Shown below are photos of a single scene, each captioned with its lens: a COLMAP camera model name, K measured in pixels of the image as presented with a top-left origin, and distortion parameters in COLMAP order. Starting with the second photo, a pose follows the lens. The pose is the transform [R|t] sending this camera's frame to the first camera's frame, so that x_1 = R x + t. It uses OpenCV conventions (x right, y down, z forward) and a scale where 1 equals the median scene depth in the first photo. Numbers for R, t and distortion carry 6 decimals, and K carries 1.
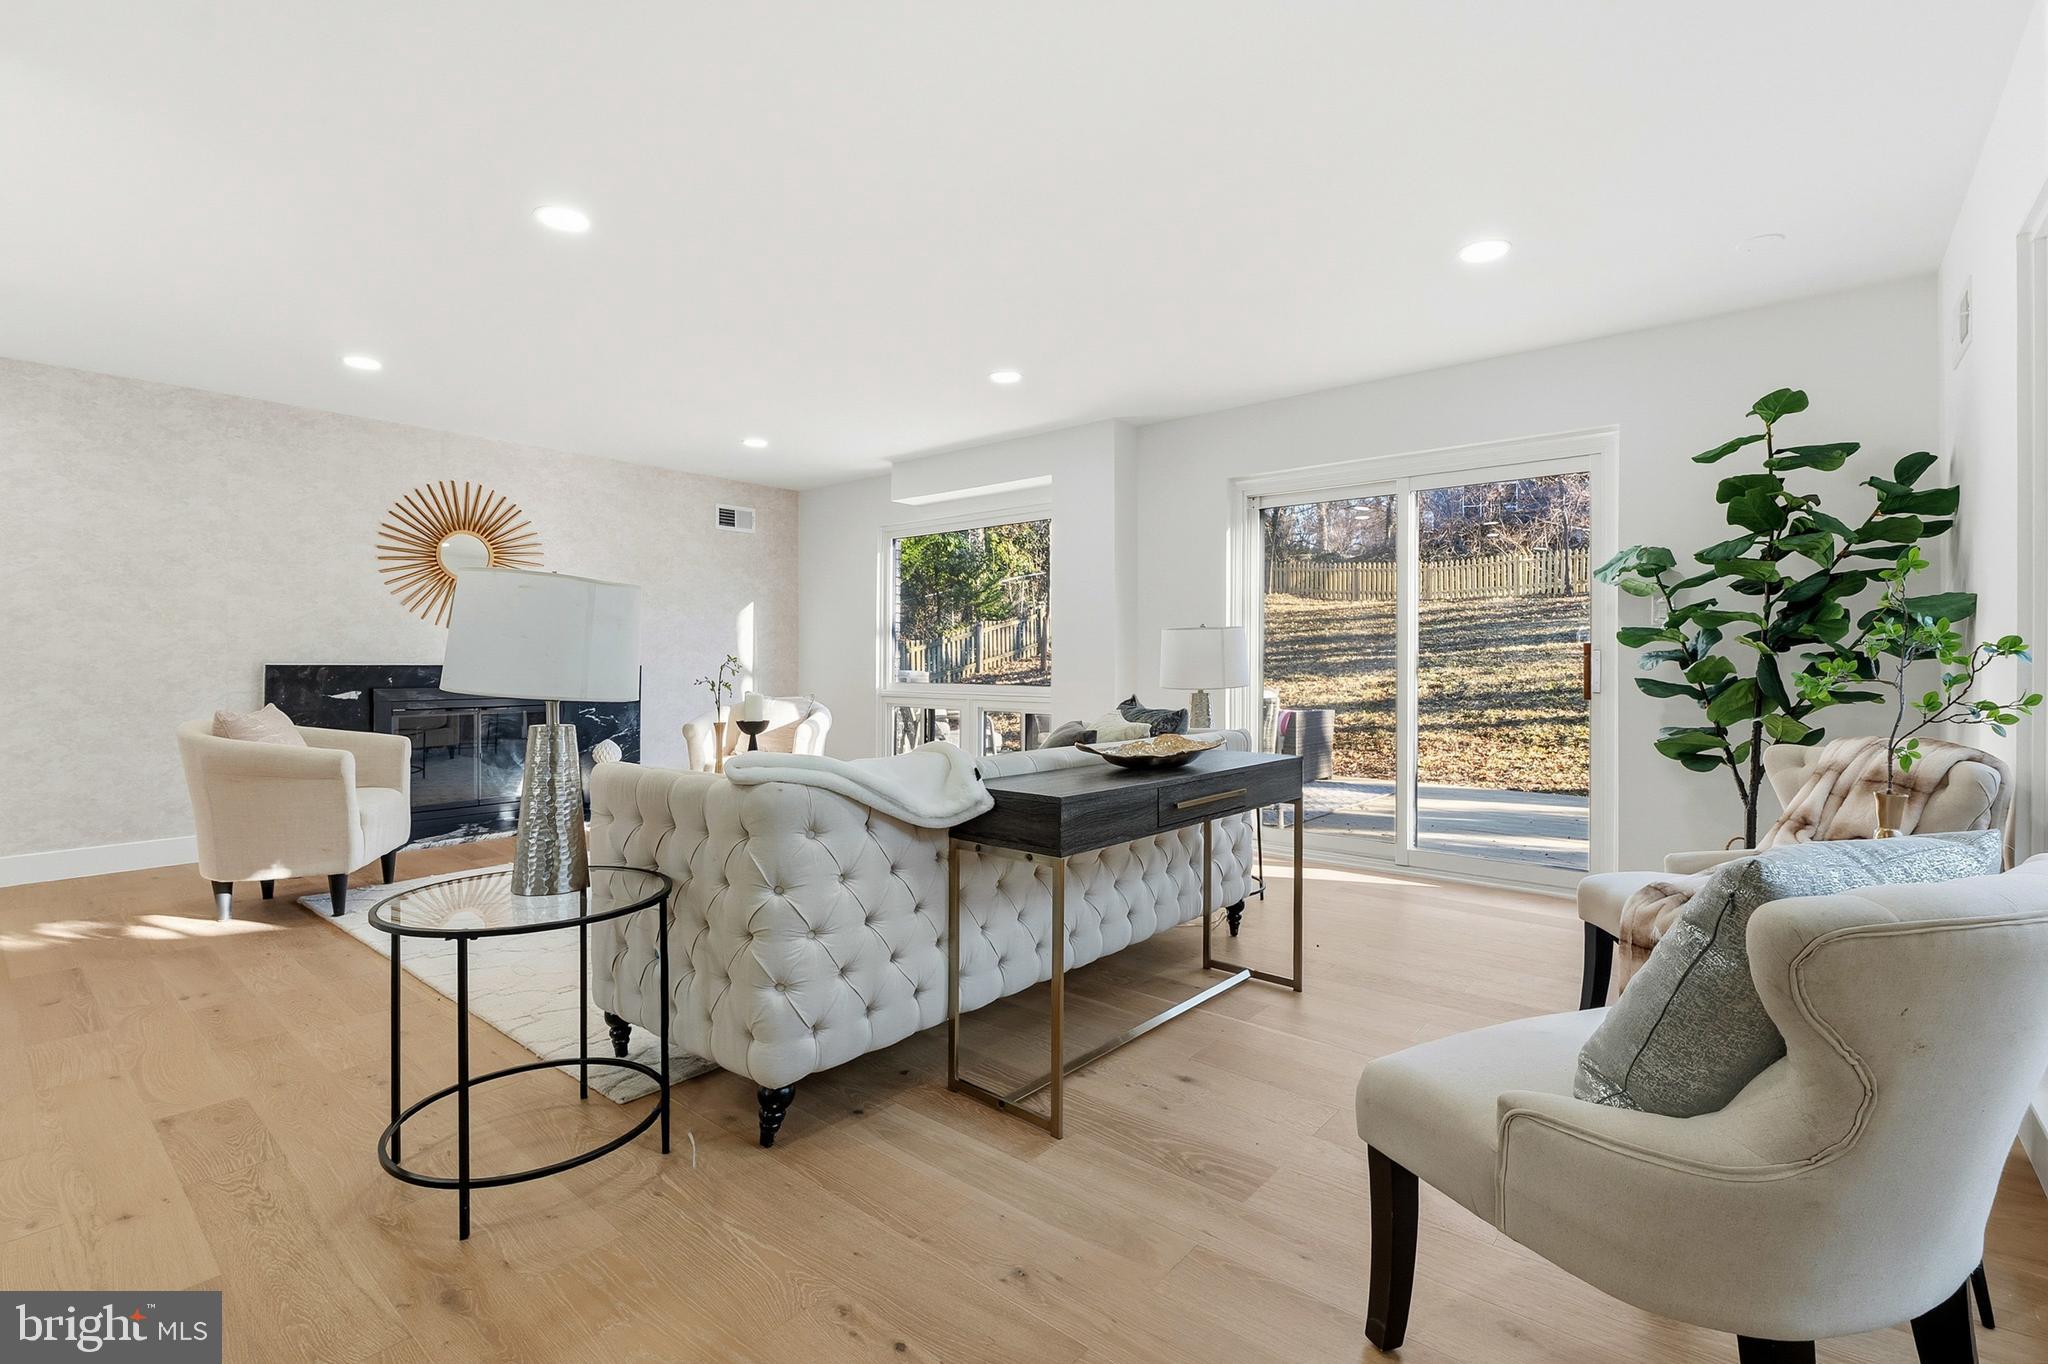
lens RADIAL K [[917.8, 0, 1031.8], [0, 917.8, 658.9], [0, 0, 1]] dist [-0.002009, -0.000394]
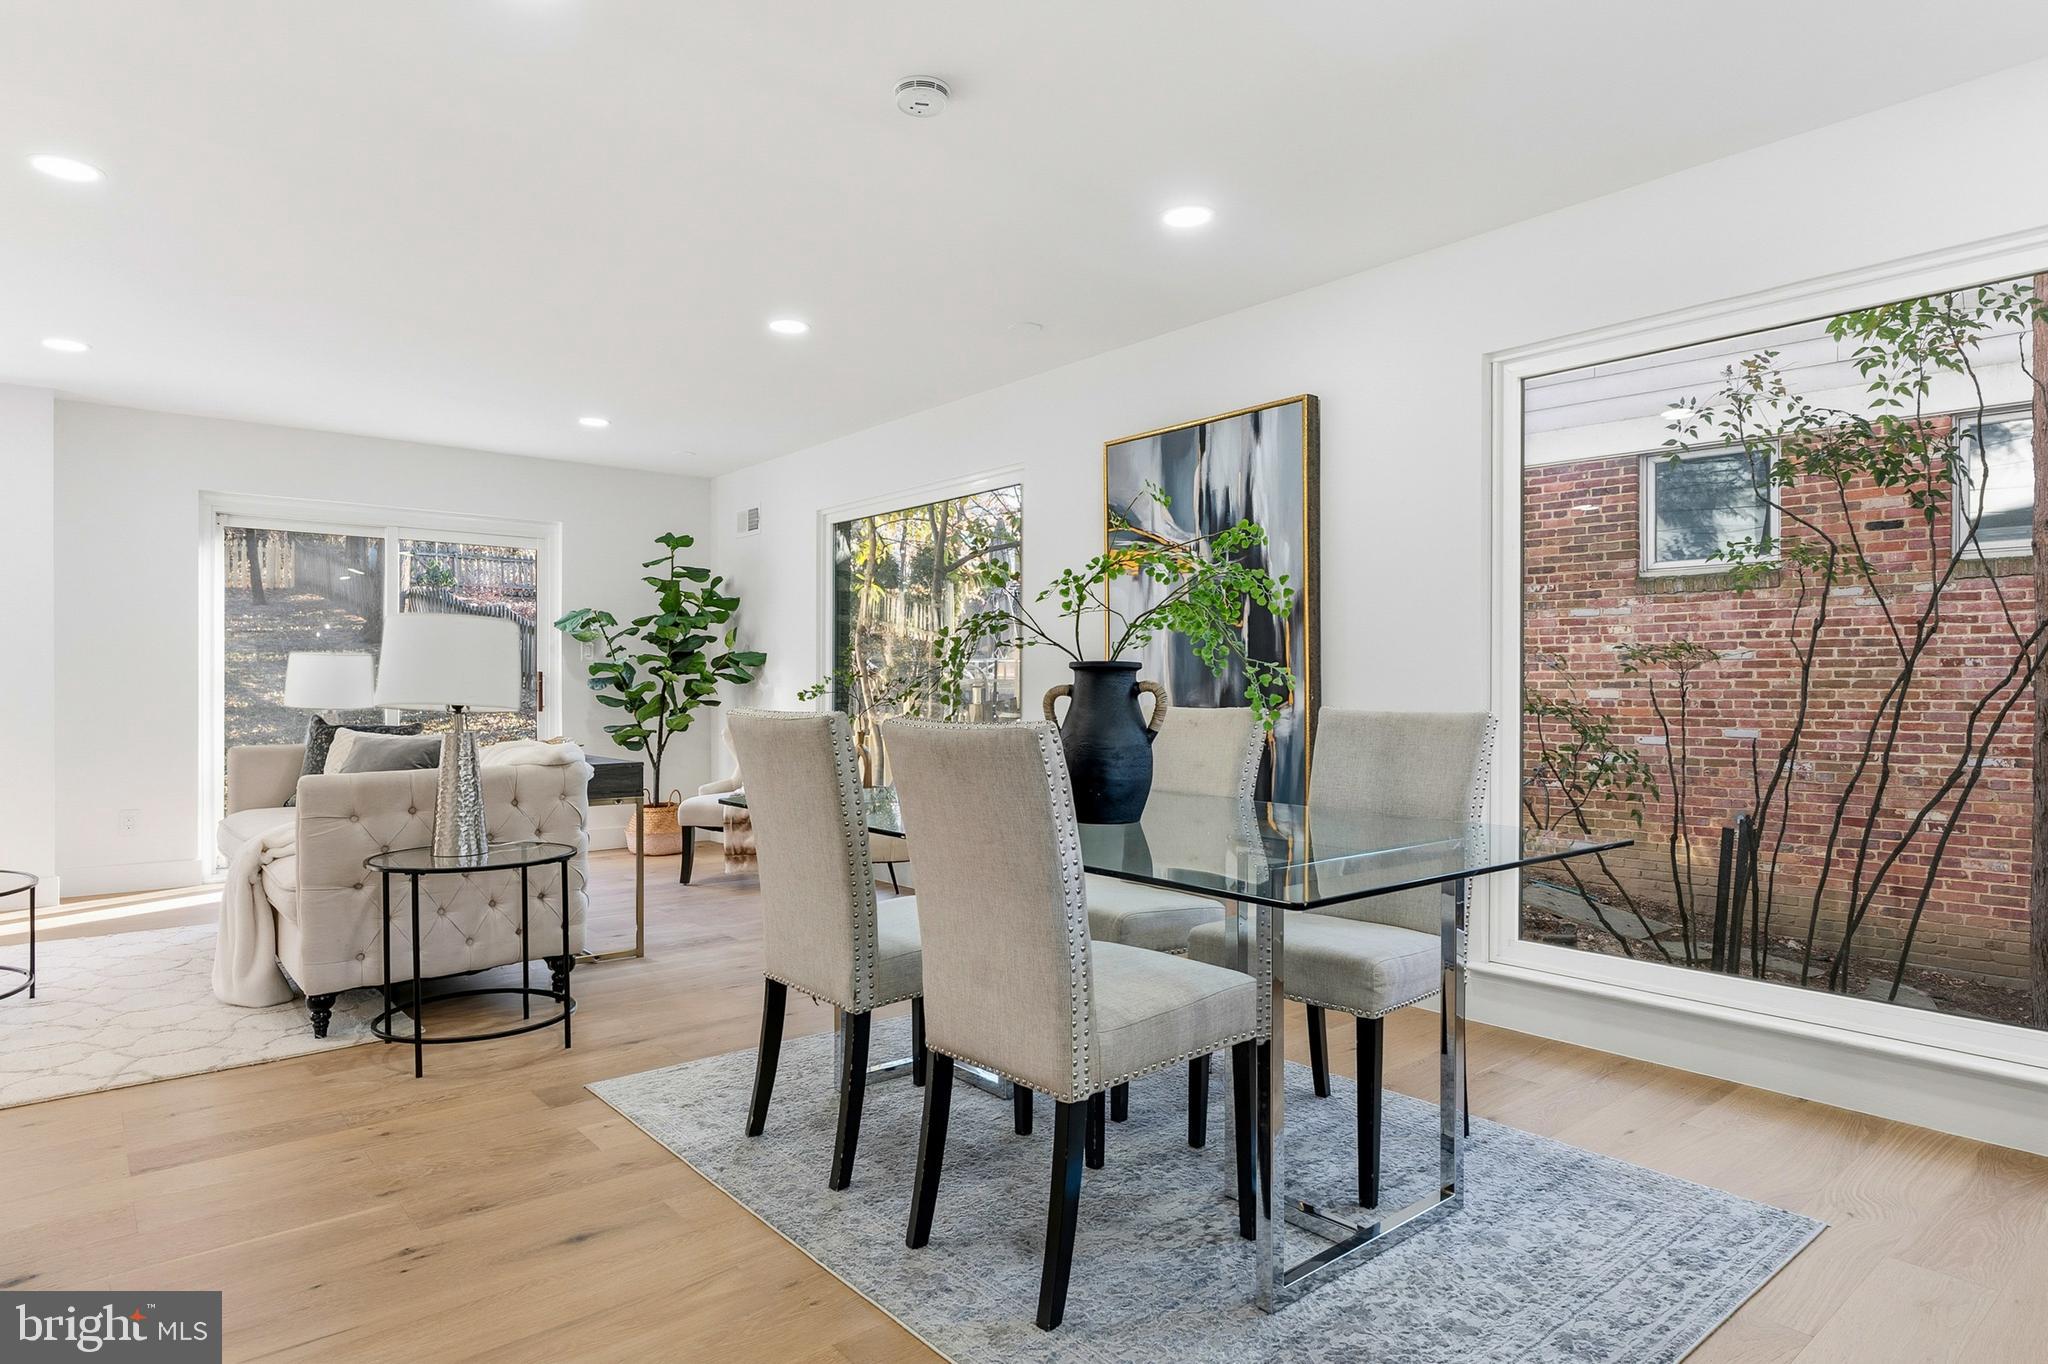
lens RADIAL K [[1163.0, 0, 1024.0], [0, 1163.0, 682.0], [0, 0, 1]] dist [0.002401, 0.000554]
pose [[0.179784, 0.002284, 0.983703, -0.789460], [-0.002837, 0.999994, -0.001804, -0.000397], [-0.983702, -0.002466, 0.179789, -0.045092]]
